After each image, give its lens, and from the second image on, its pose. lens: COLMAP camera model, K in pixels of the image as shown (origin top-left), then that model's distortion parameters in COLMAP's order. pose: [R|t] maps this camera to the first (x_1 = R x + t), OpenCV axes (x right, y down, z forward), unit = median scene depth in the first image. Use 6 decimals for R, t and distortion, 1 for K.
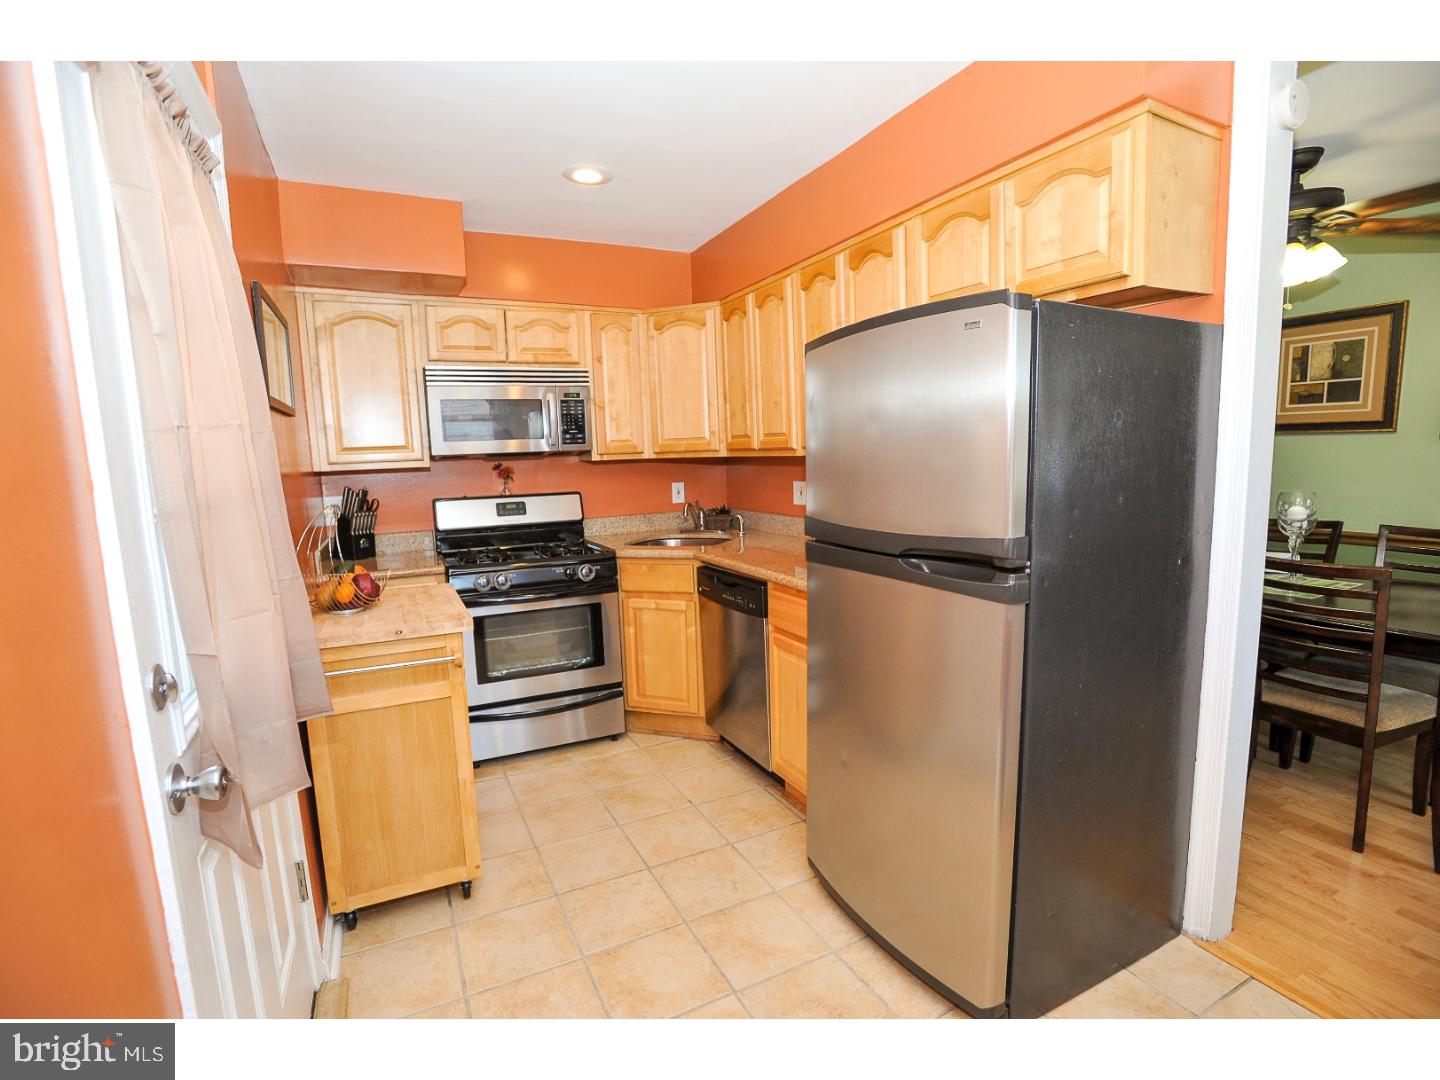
lens RADIAL K [[721.1, 0, 715.2], [0, 721.1, 544.3], [0, 0, 1]] dist [-0.016441, 0.002499]
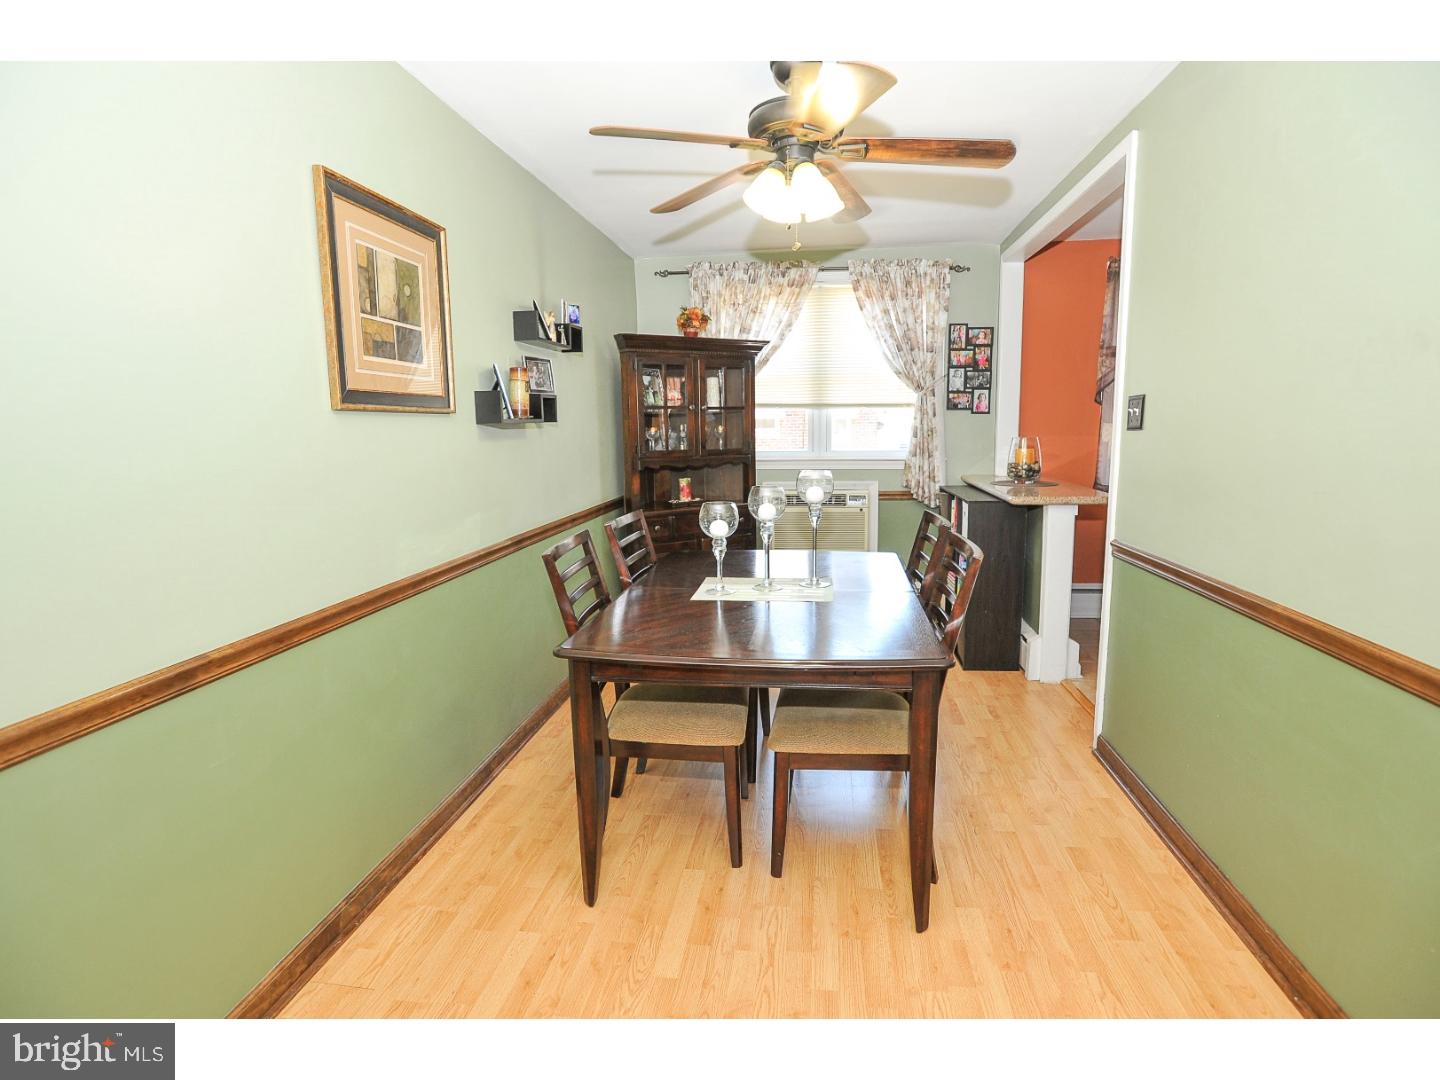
lens RADIAL K [[721.1, 0, 719.9], [0, 721.1, 530.2], [0, 0, 1]] dist [-0.016441, 0.002499]
pose [[-0.821424, -0.043762, 0.568637, 0.297067], [0.110225, 0.966071, 0.233573, -0.173059], [-0.559565, 0.254540, -0.788731, 1.359974]]
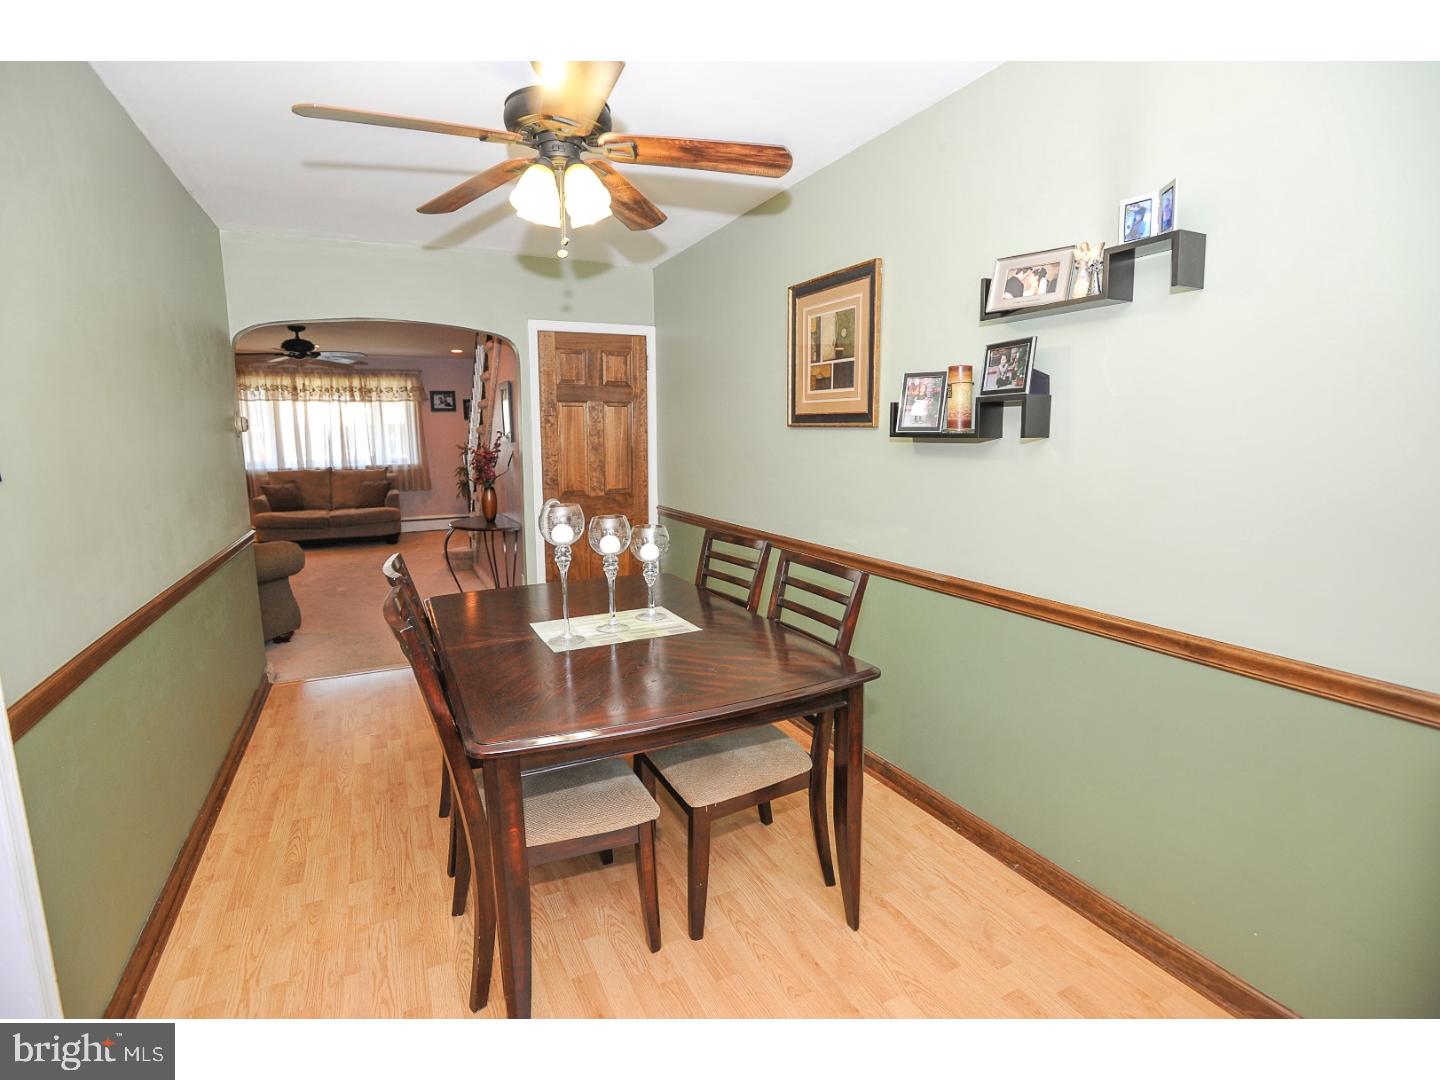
lens RADIAL K [[721.1, 0, 711.8], [0, 721.1, 541.9], [0, 0, 1]] dist [-0.016441, 0.002499]
pose [[0.999679, 0.023253, -0.010058, 0.736407], [-0.022948, 0.999303, 0.029435, -0.048217], [0.010735, -0.029195, 0.999516, 0.187789]]
